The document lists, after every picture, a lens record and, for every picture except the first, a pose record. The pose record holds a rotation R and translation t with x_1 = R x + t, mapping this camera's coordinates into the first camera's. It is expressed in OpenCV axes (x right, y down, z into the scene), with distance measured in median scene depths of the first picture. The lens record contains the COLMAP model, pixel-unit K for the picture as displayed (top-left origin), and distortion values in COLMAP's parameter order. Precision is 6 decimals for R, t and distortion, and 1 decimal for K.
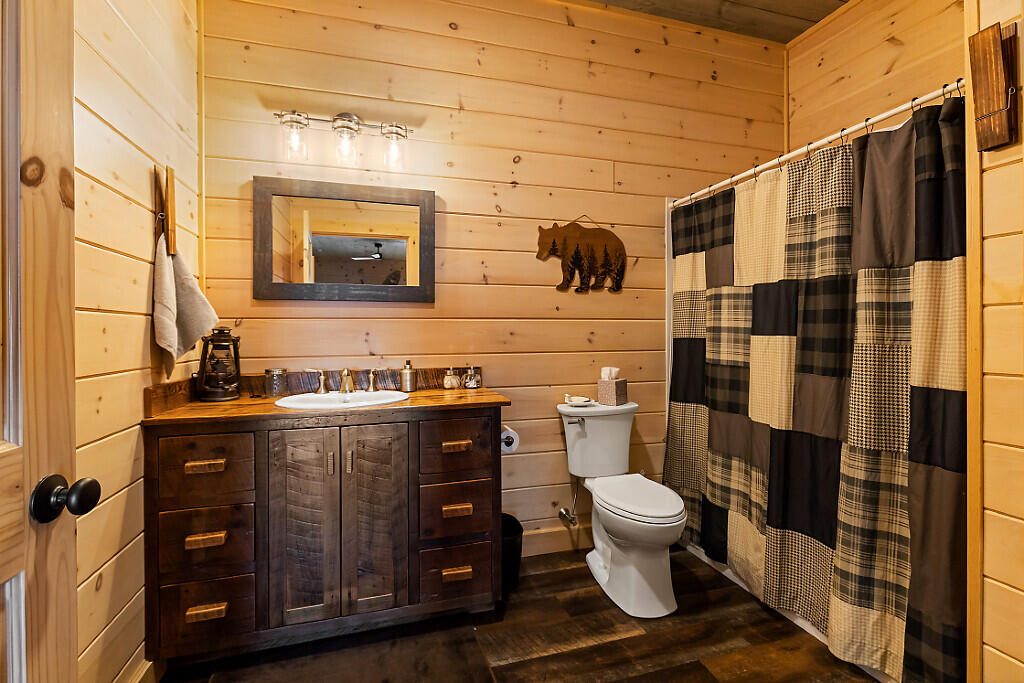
lens RADIAL K [[464.1, 0, 511.5], [0, 464.1, 338.5], [0, 0, 1]] dist [0.001461, -0.000598]
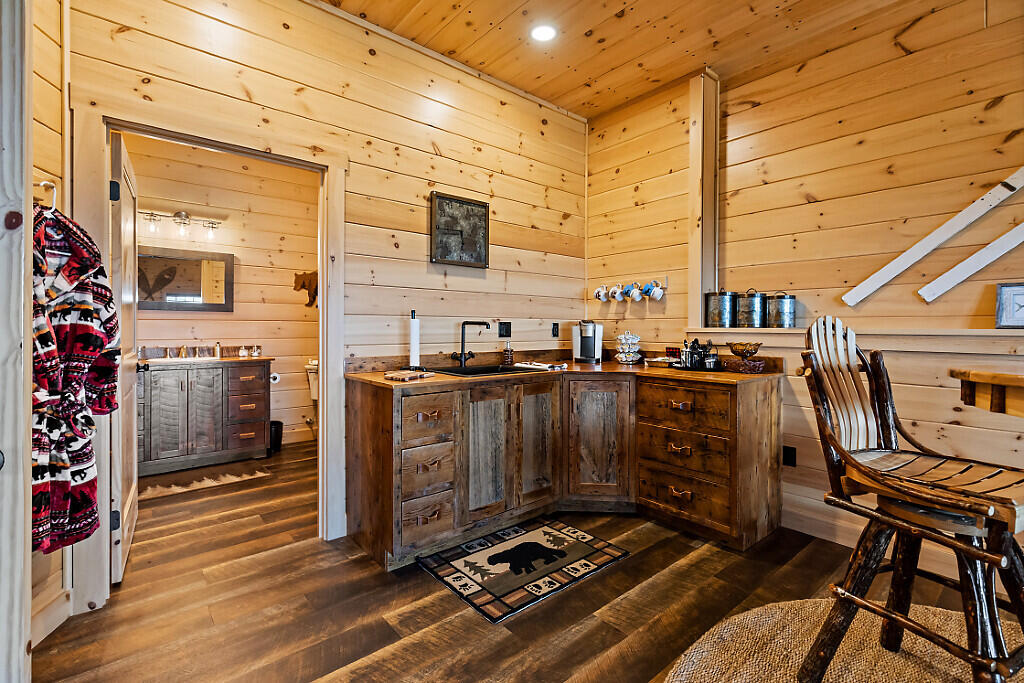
lens RADIAL K [[464.1, 0, 509.1], [0, 464.1, 330.7], [0, 0, 1]] dist [0.001461, -0.000598]
pose [[0.915776, 0.004351, 0.401666, 0.109455], [0.000109, 0.999939, -0.011080, 0.021304], [-0.401689, 0.010191, 0.915719, -1.234331]]
